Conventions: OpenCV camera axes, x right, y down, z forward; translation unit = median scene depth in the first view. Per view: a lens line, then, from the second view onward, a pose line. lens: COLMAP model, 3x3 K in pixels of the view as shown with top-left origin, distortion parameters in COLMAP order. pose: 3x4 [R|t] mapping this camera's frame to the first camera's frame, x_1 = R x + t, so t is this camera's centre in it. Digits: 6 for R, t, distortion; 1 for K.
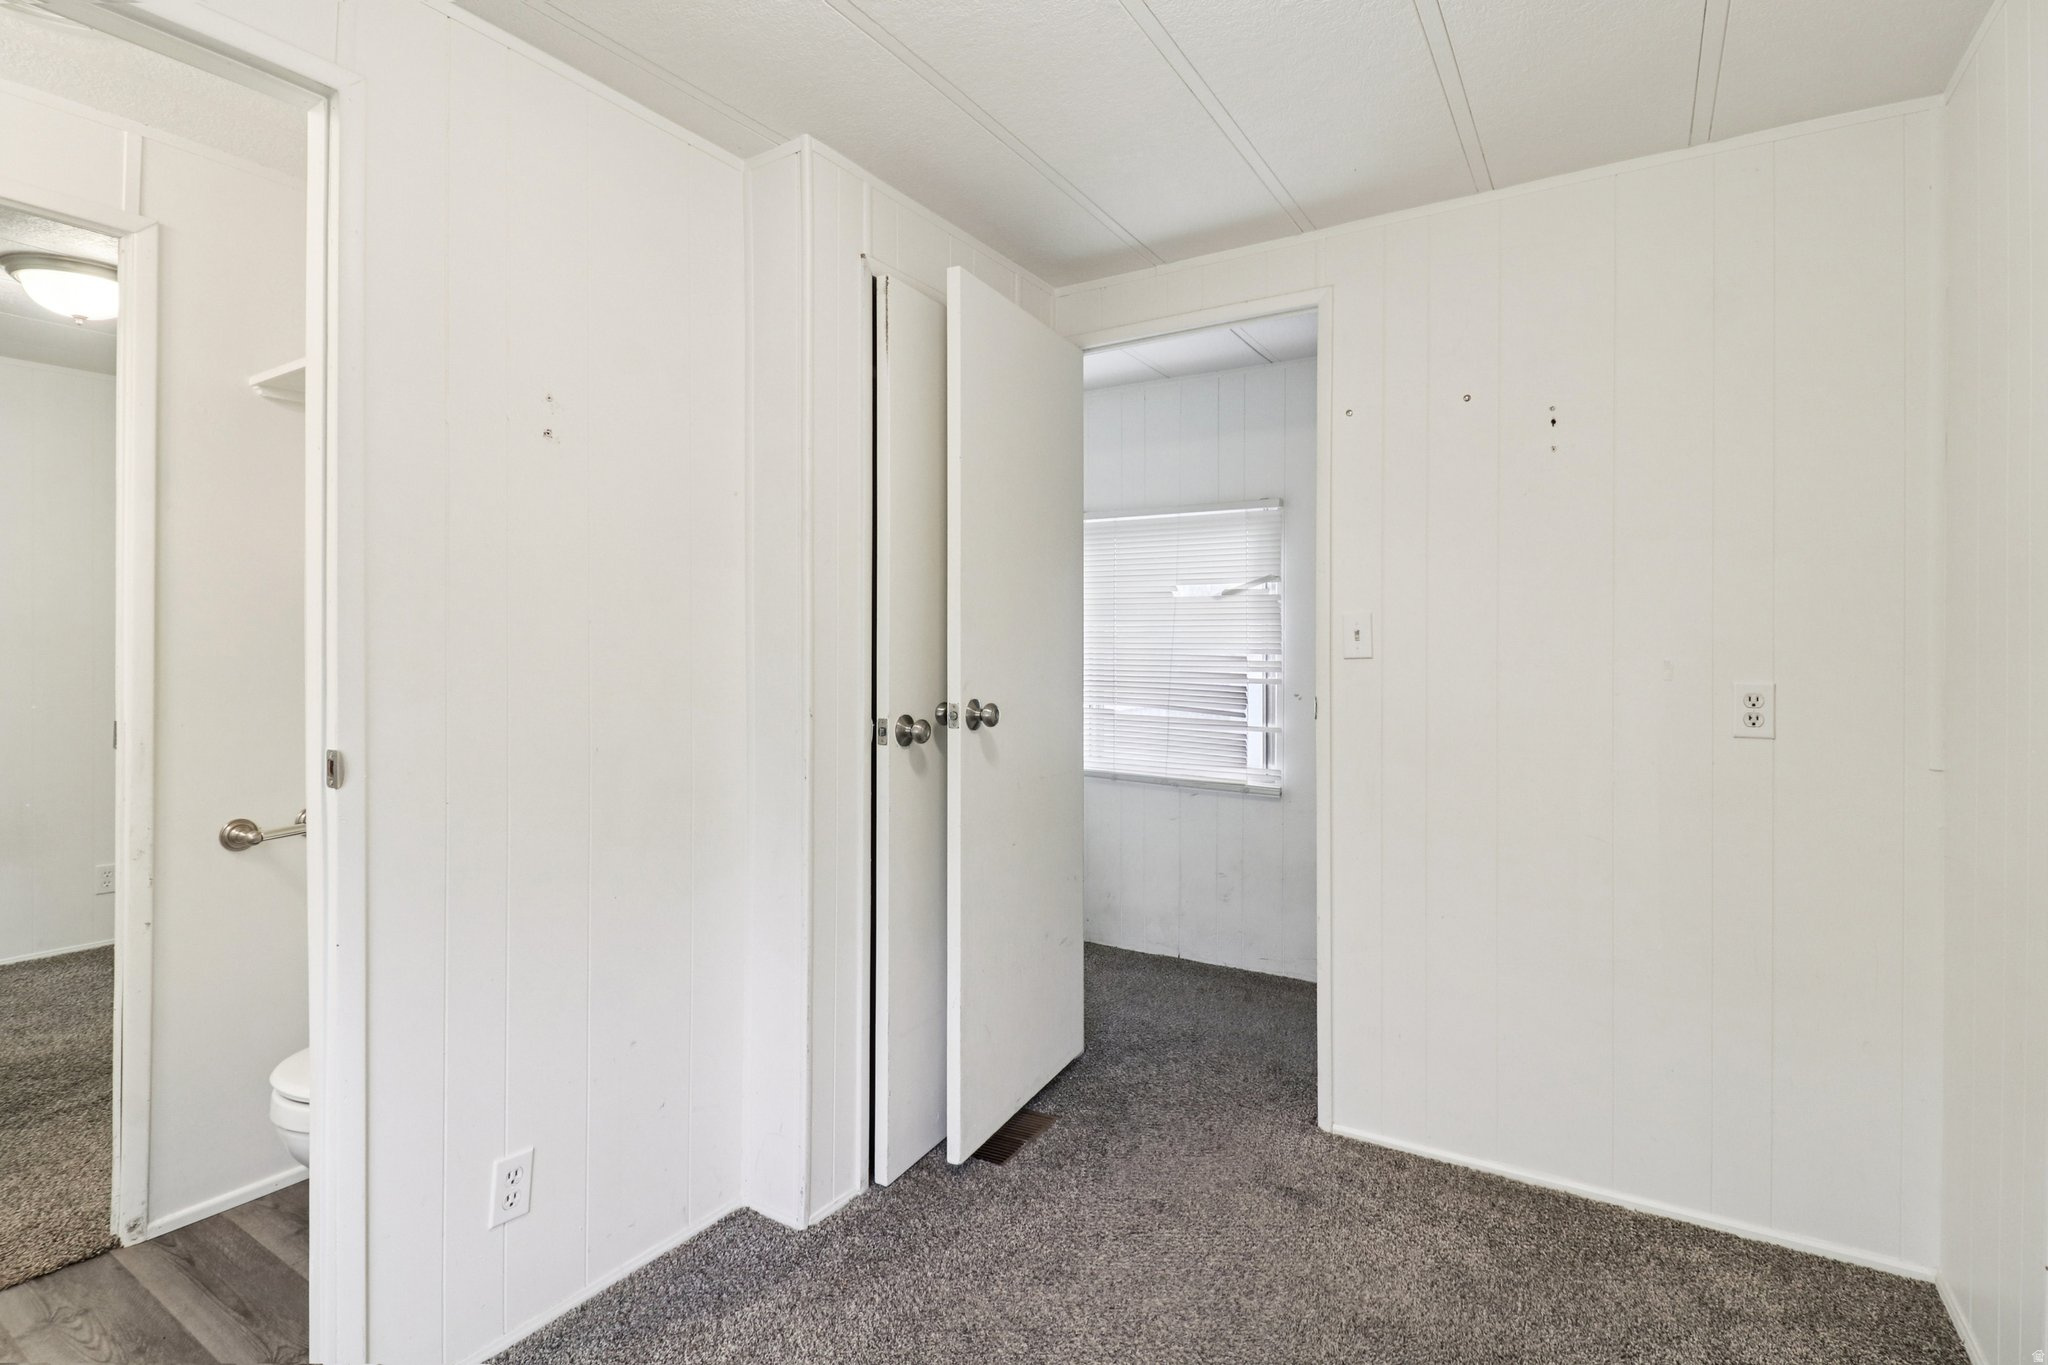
lens RADIAL K [[962.9, 0, 1027.7], [0, 962.9, 645.3], [0, 0, 1]] dist [-0.002871, -0.007055]
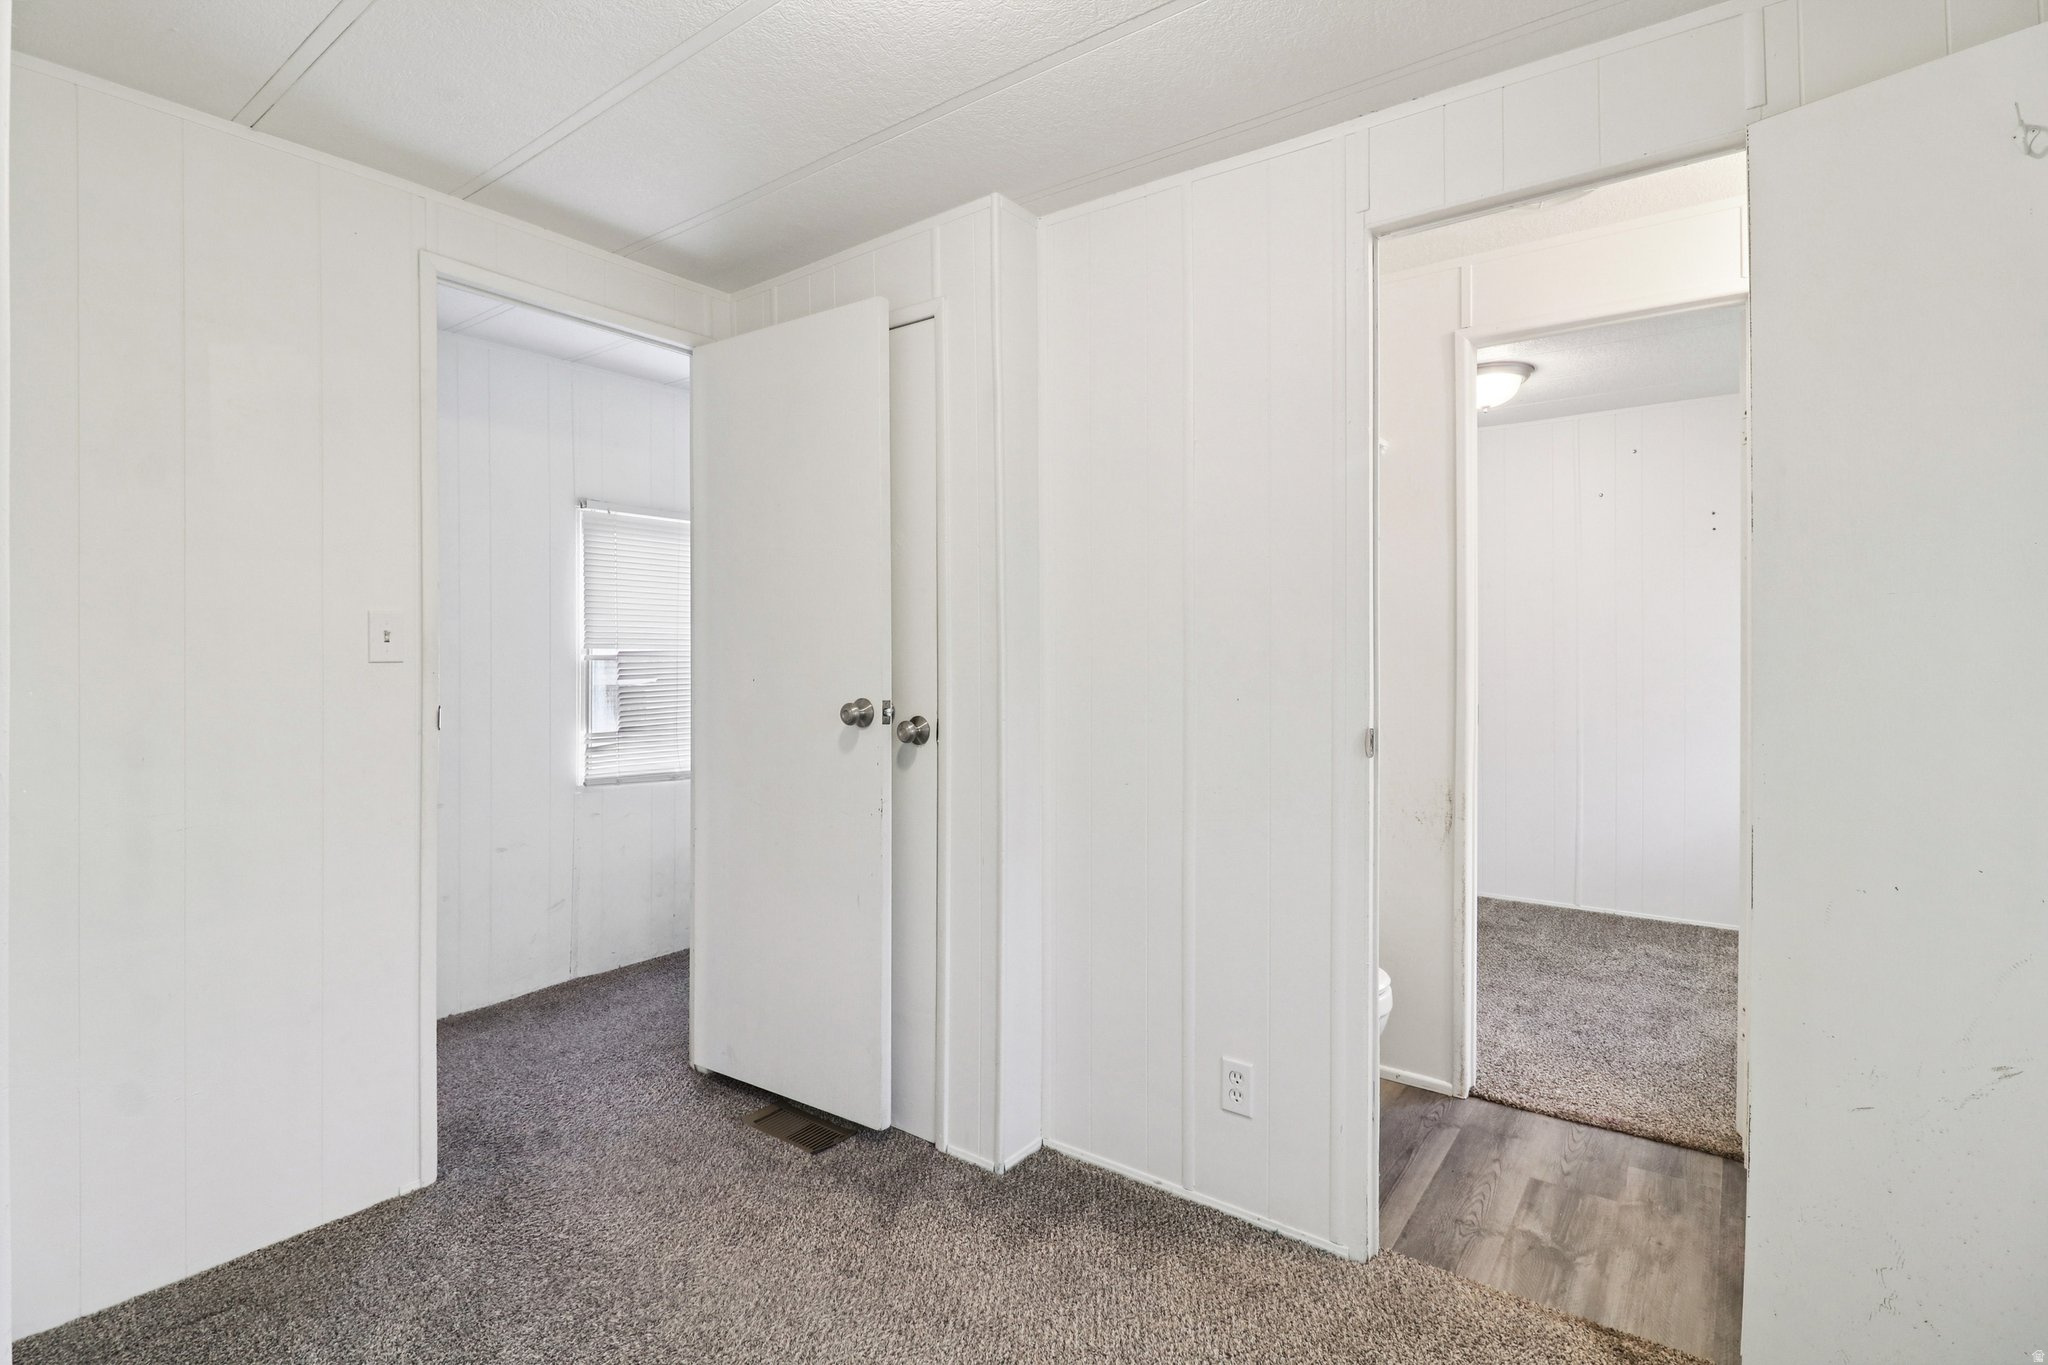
lens RADIAL K [[962.9, 0, 1027.7], [0, 962.9, 645.3], [0, 0, 1]] dist [-0.002871, -0.007055]
pose [[0.091354, -0.000857, 0.995818, -1.350577], [0.000339, 1.000000, 0.000830, -0.007014], [-0.995818, 0.000261, 0.091354, 0.859278]]
